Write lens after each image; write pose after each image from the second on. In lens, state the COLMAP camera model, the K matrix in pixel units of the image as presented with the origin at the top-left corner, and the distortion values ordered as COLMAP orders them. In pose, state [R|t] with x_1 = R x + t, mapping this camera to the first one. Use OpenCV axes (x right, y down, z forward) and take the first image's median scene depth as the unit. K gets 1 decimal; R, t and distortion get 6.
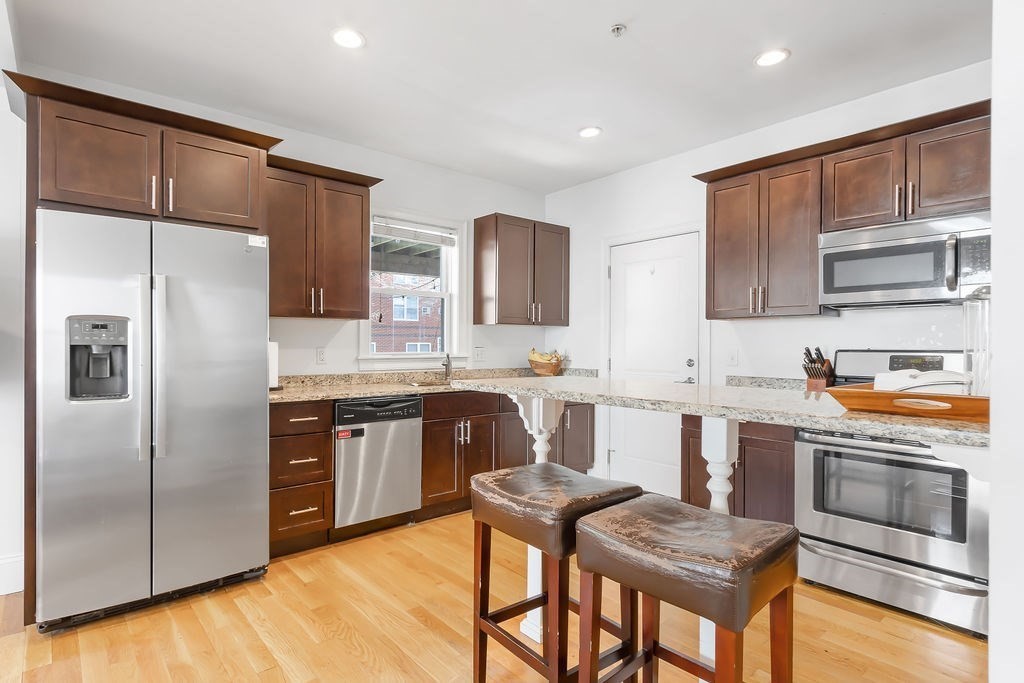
lens RADIAL K [[538.0, 0, 512.0], [0, 538.0, 341.5], [0, 0, 1]] dist [0.001452, 0.000124]
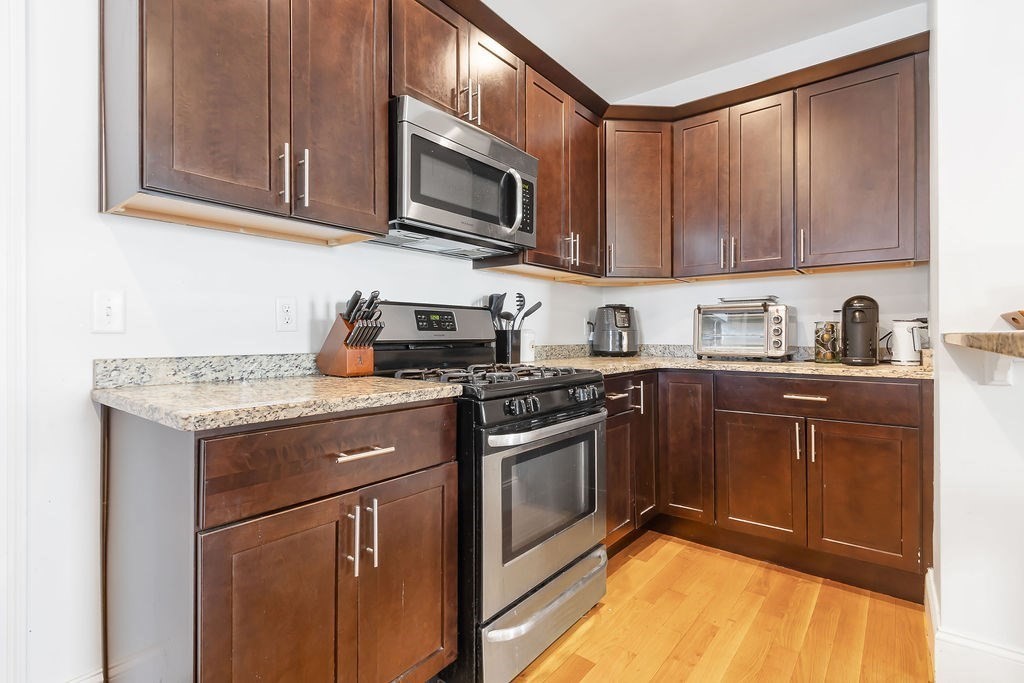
lens RADIAL K [[484.8, 0, 483.2], [0, 484.8, 336.3], [0, 0, 1]] dist [0.000846, -0.000522]
pose [[-0.161552, -0.003676, 0.986857, 0.042411], [-0.004169, 0.999987, 0.003042, 0.059040], [-0.986855, -0.003623, -0.161565, 1.016329]]
